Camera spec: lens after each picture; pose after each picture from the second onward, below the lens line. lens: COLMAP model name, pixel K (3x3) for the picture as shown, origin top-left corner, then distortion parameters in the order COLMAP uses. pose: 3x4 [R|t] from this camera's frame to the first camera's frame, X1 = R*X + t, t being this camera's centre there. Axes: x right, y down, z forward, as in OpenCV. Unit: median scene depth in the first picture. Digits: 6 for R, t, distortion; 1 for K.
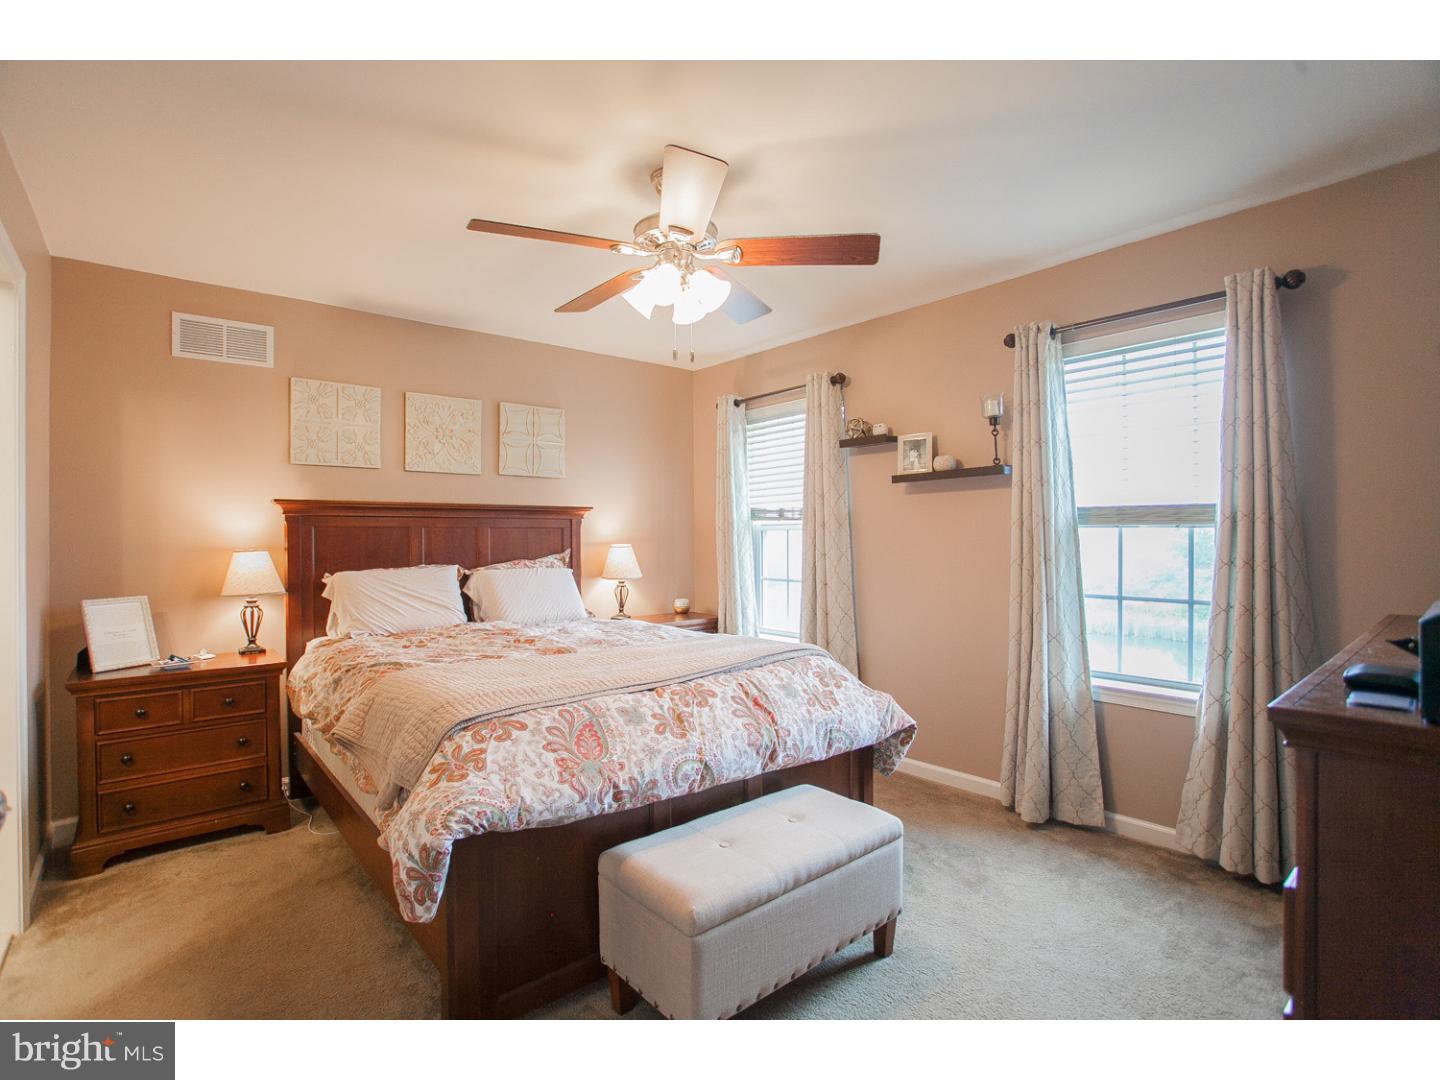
lens RADIAL K [[710.9, 0, 715.9], [0, 710.9, 541.7], [0, 0, 1]] dist [-0.050348, 0.015050]
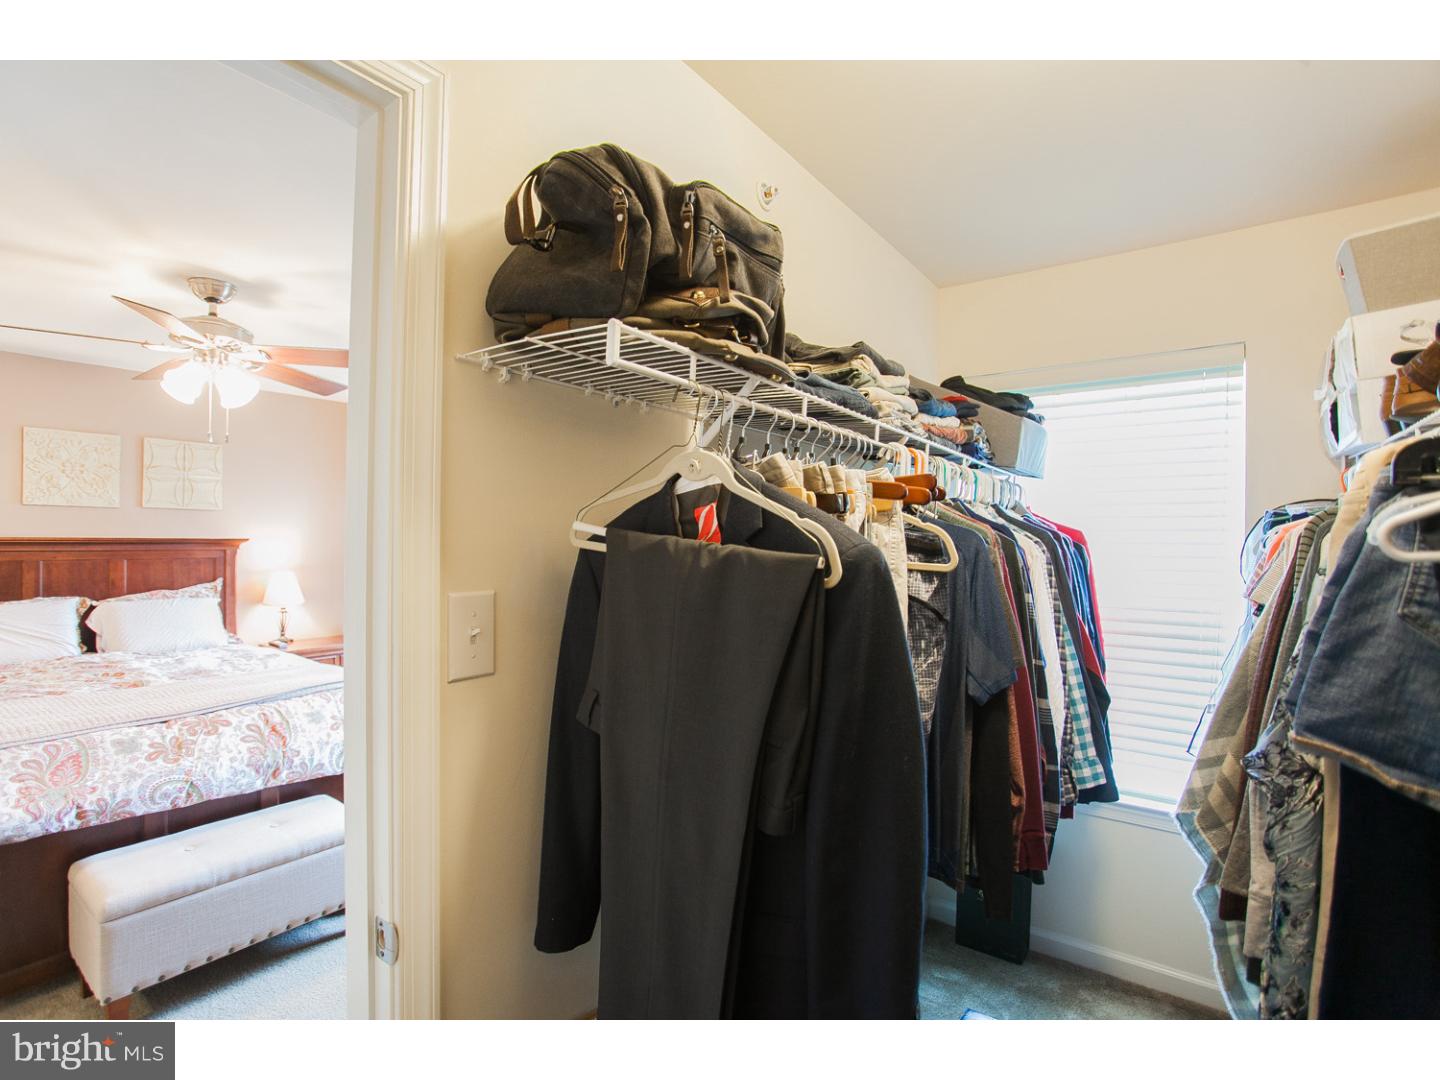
lens RADIAL K [[710.9, 0, 735.4], [0, 710.9, 536.8], [0, 0, 1]] dist [-0.050348, 0.015050]
pose [[0.972417, 0.015842, 0.232711, 0.579442], [-0.014873, 0.999872, -0.005918, -0.111334], [-0.232774, 0.002293, 0.972528, -0.354911]]
